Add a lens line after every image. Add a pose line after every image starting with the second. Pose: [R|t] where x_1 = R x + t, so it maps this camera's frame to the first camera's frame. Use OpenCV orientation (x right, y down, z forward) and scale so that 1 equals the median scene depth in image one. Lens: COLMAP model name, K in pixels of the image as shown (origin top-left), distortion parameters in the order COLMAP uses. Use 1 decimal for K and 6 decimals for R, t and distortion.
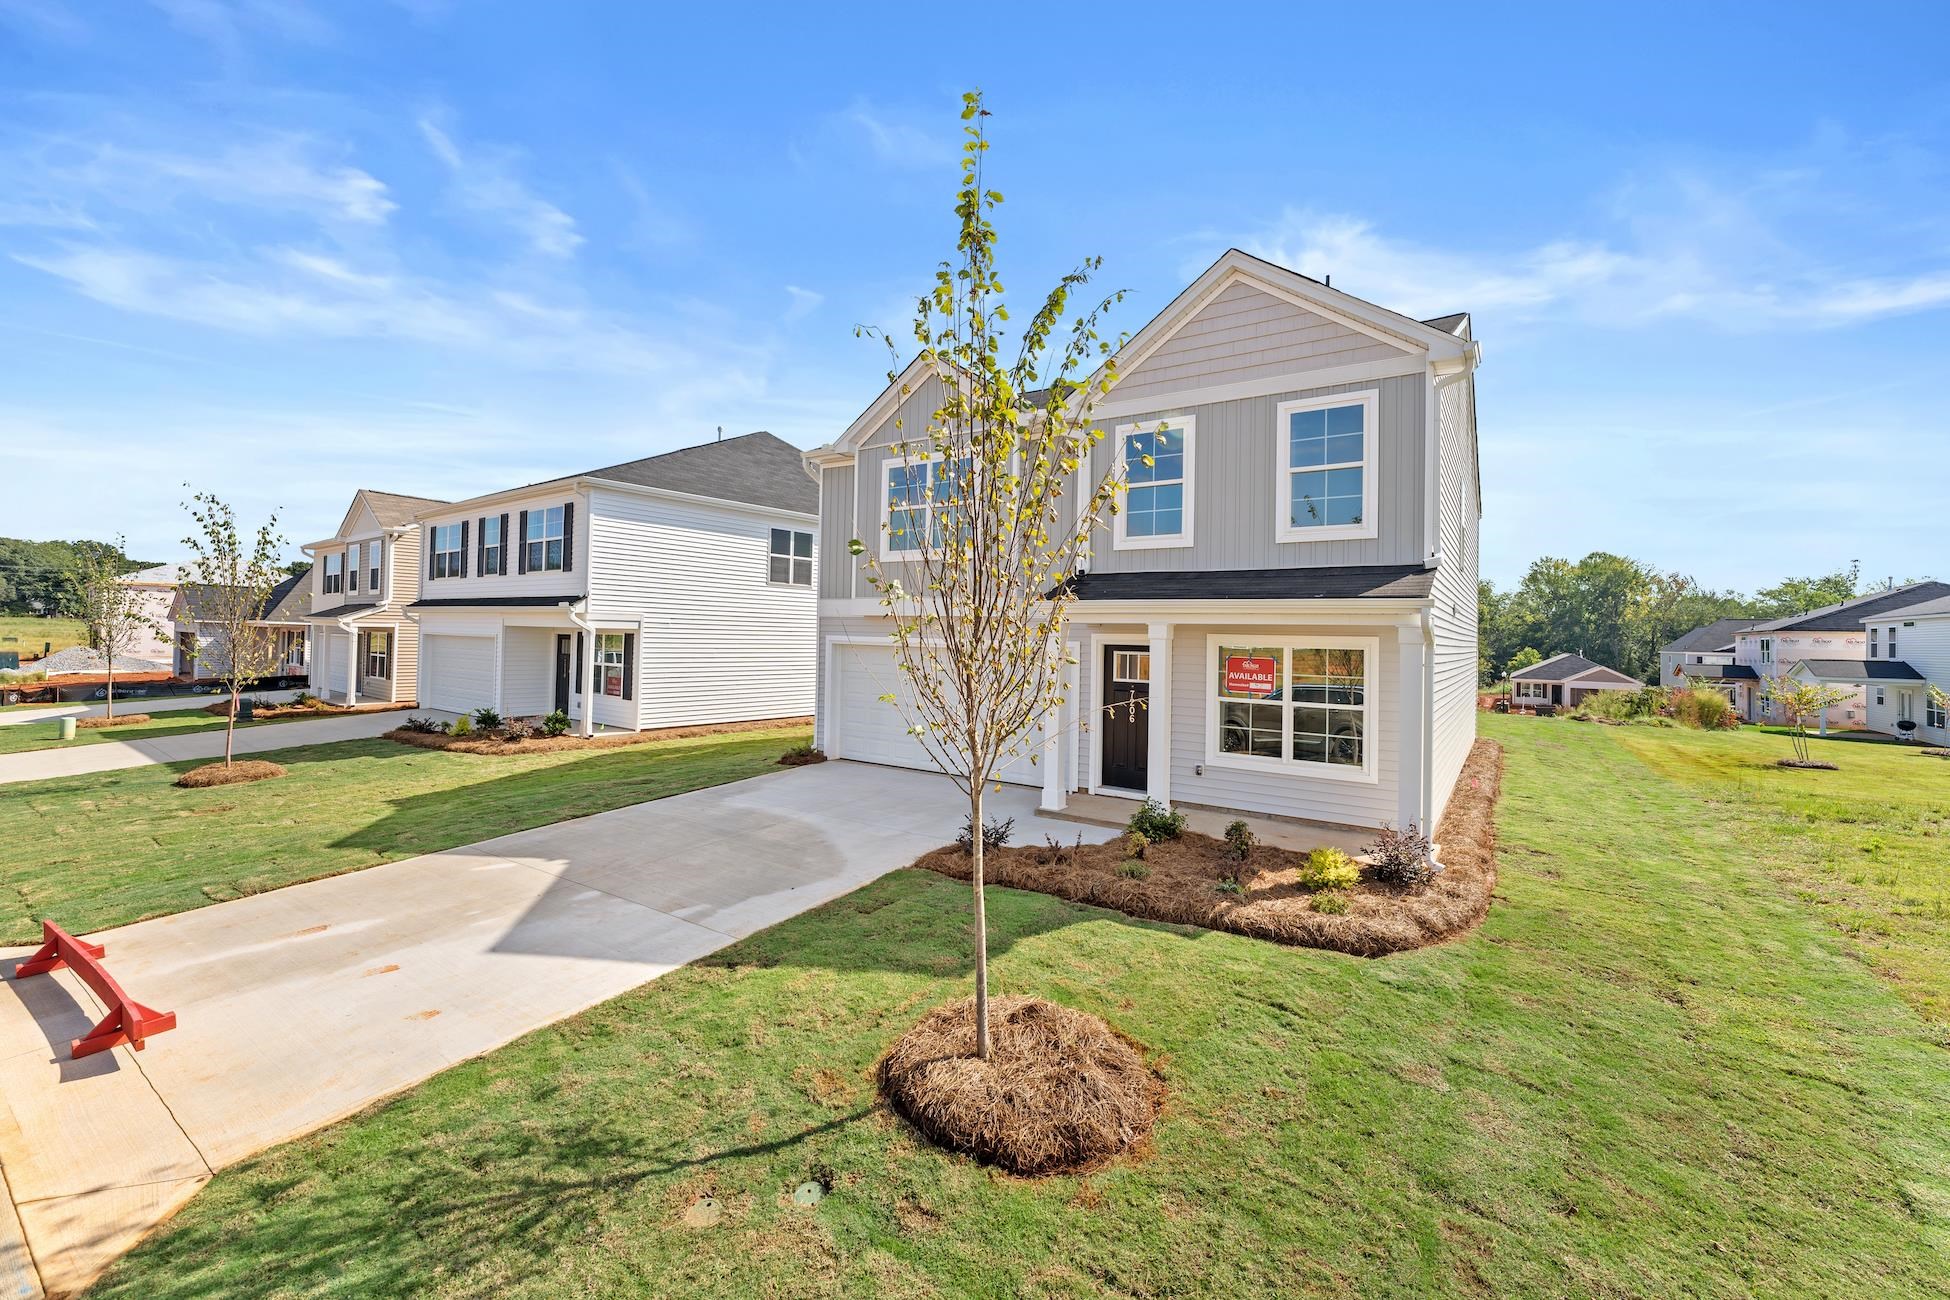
lens RADIAL K [[798.0, 0, 969.1], [0, 798.0, 615.0], [0, 0, 1]] dist [0.001175, 0.000143]
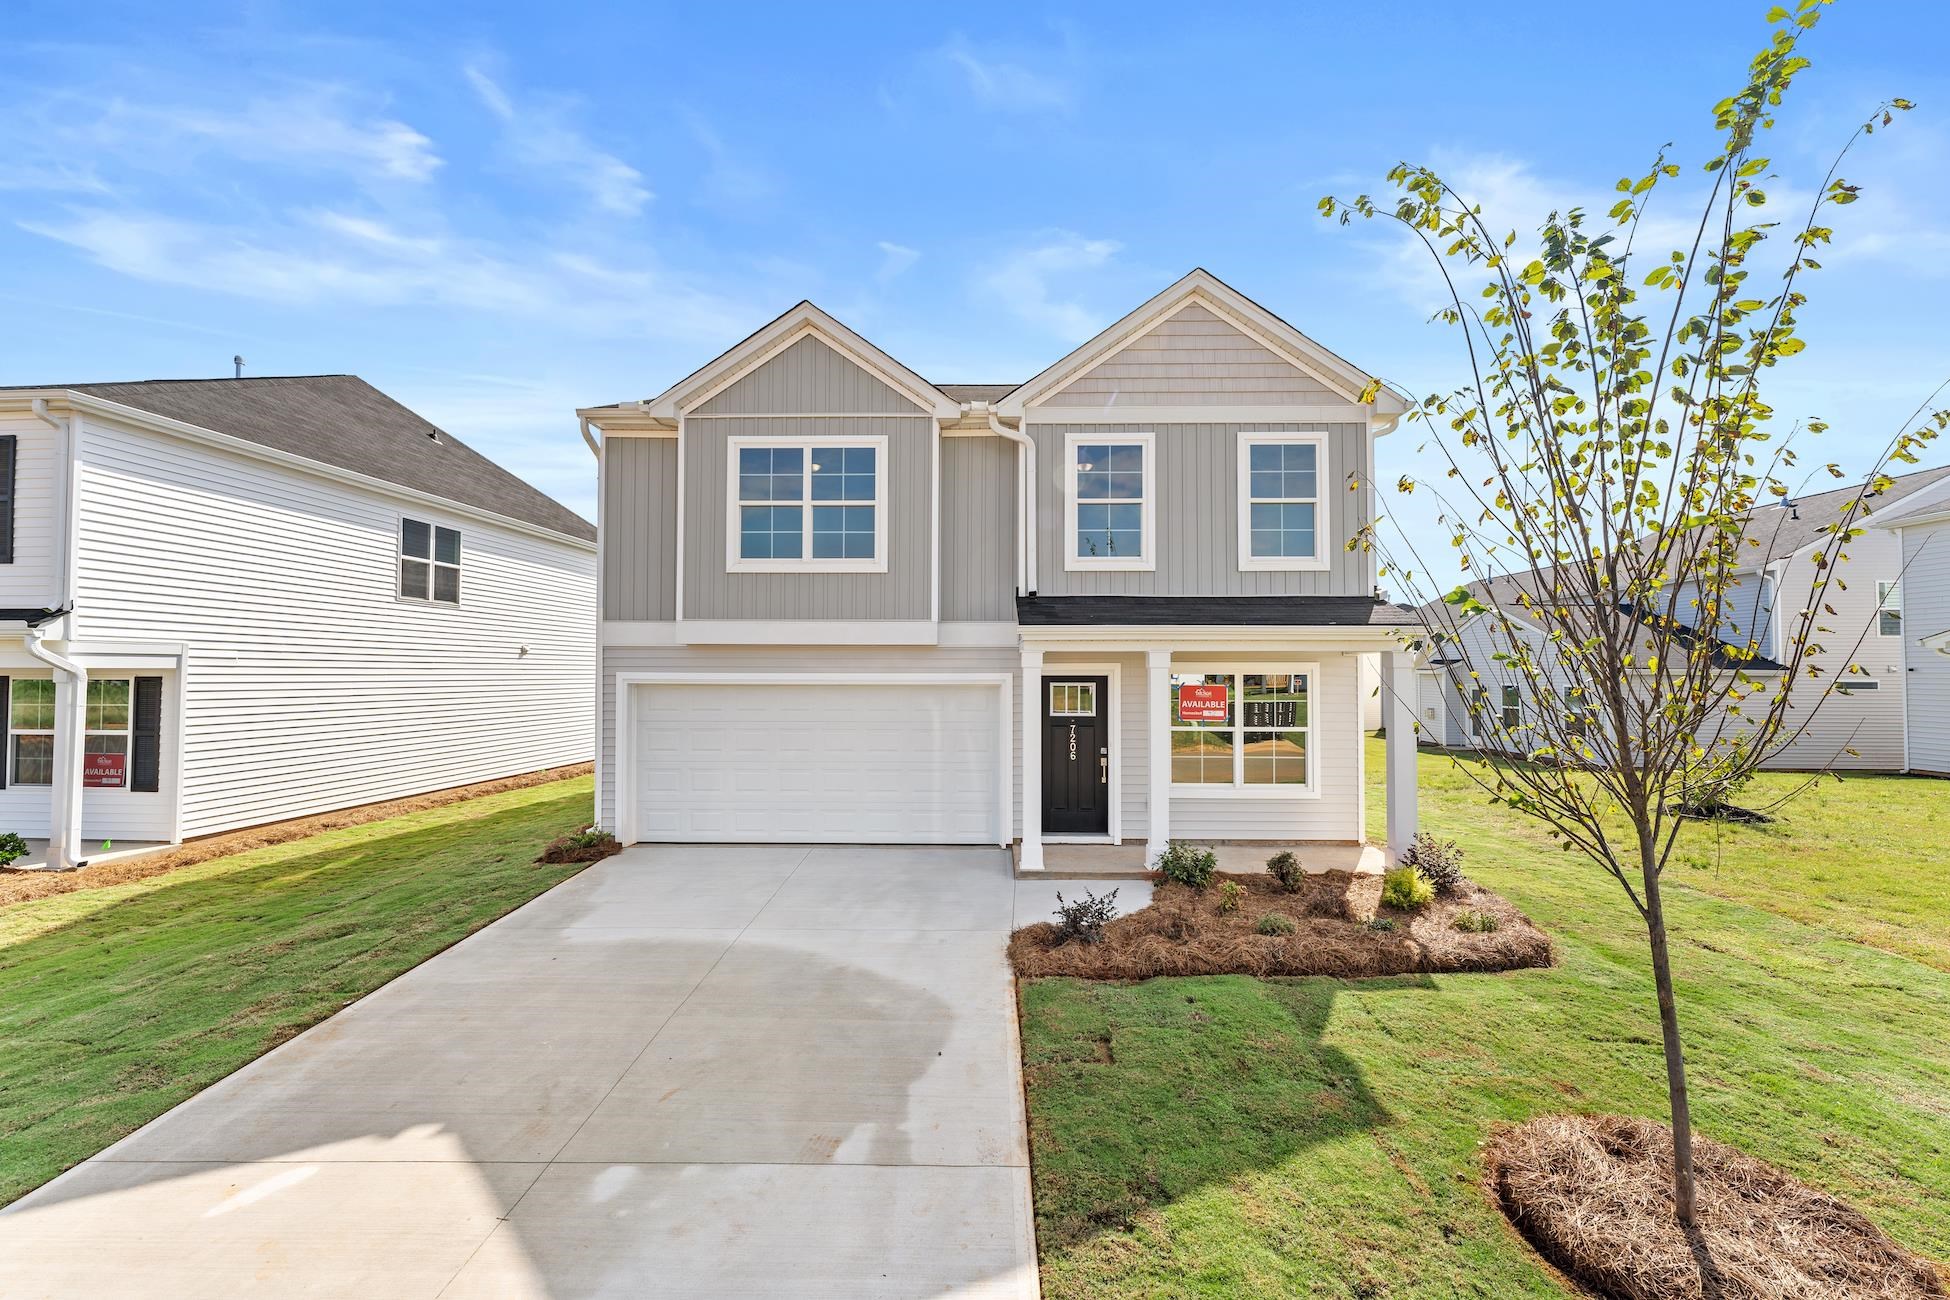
lens RADIAL K [[788.1, 0, 971.9], [0, 788.1, 648.3], [0, 0, 1]] dist [0.001455, 0.000104]
pose [[0.834472, -0.003670, 0.551038, -0.429817], [0.002194, 0.999992, 0.003337, 0.003592], [-0.551045, -0.001576, 0.834474, 0.339721]]
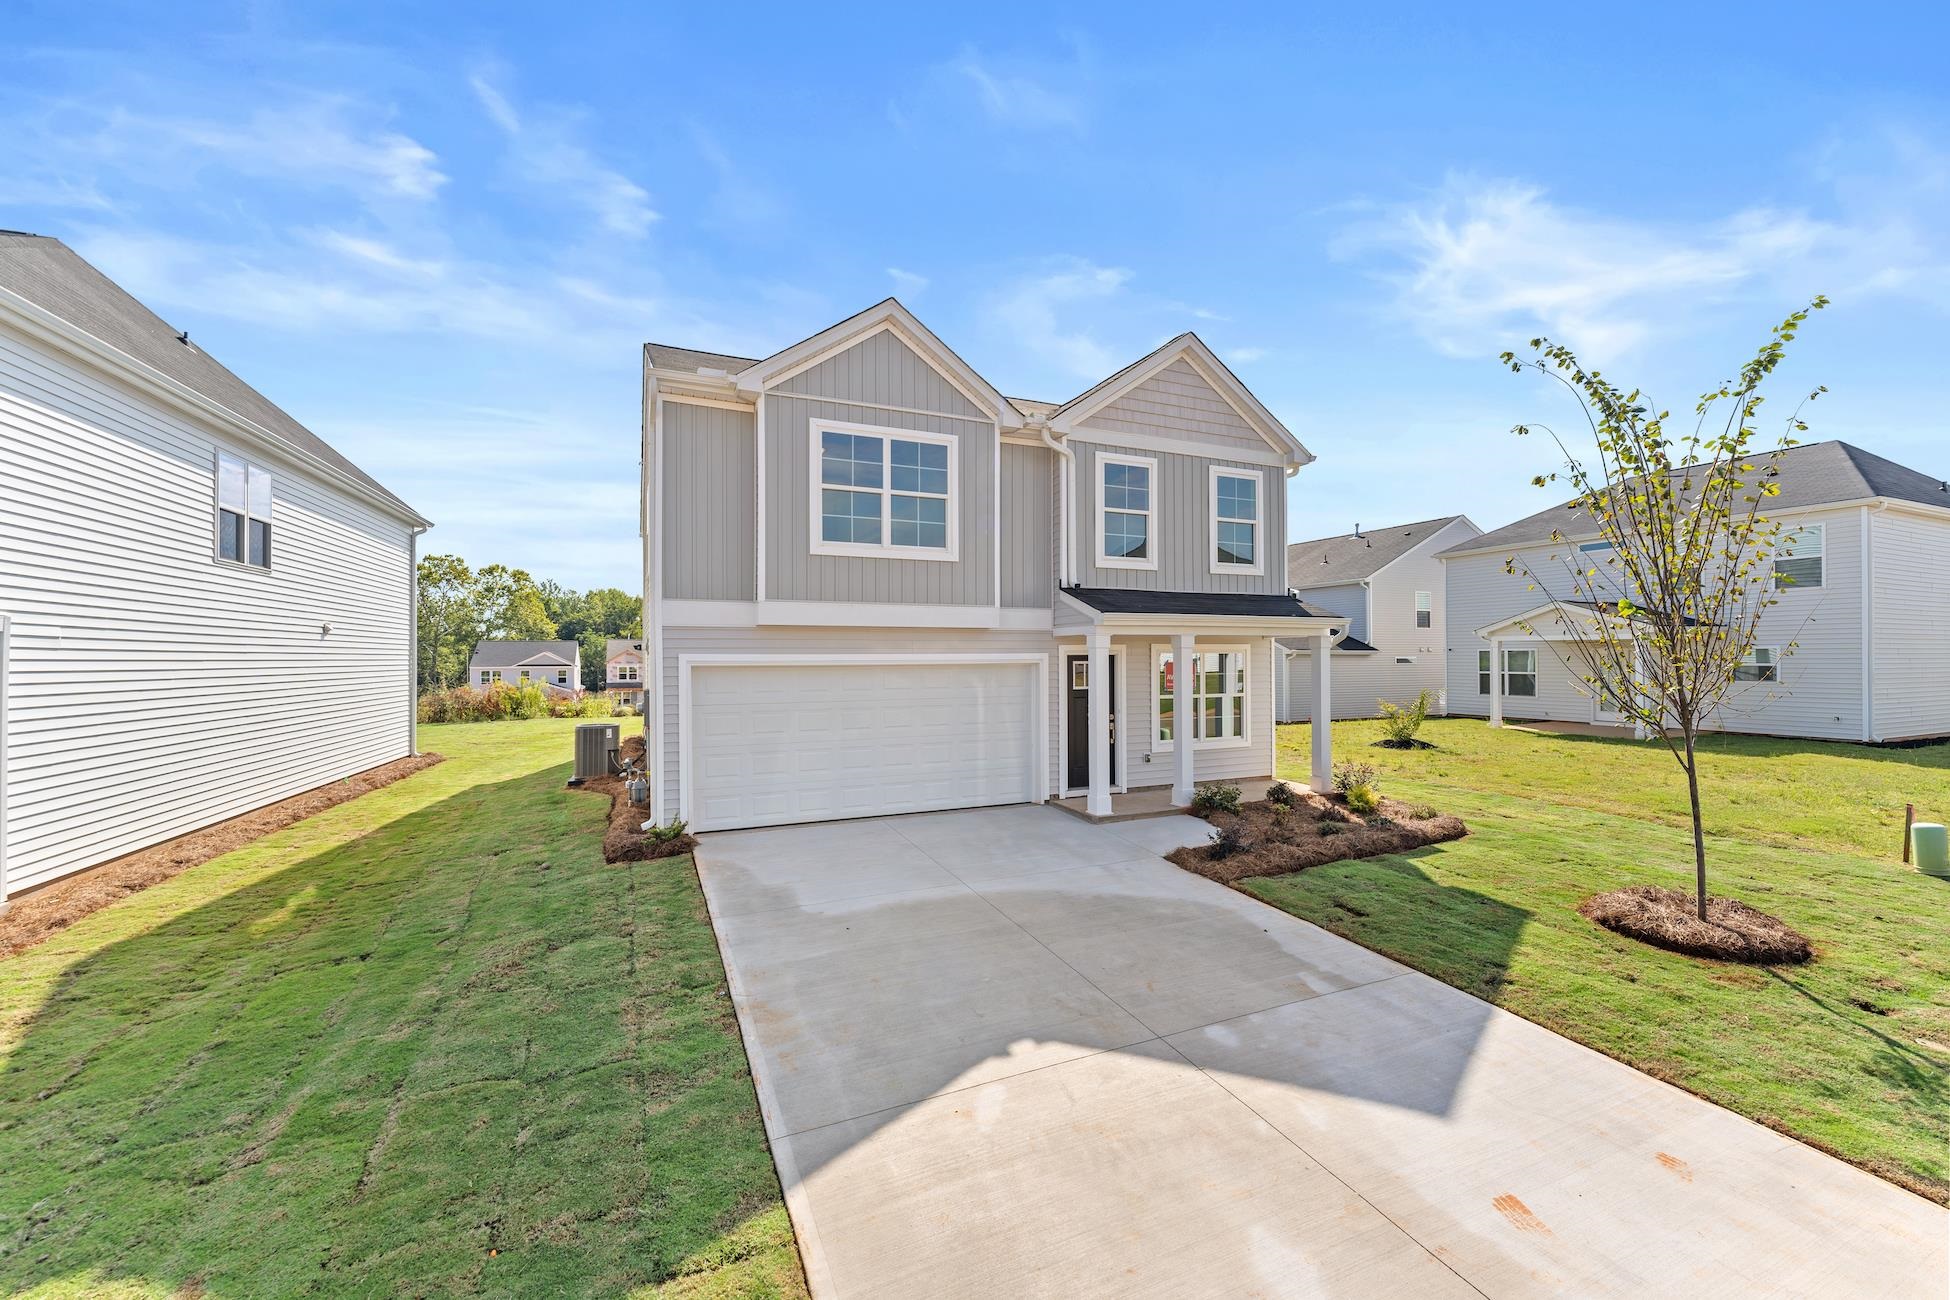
lens RADIAL K [[784.2, 0, 975.0], [0, 784.2, 650.0], [0, 0, 1]] dist [0.000402, 0.000026]
pose [[0.515915, -0.016696, 0.856477, -0.876352], [-0.005893, 0.999717, 0.023037, 0.007677], [-0.856620, -0.016932, 0.515671, 0.640717]]
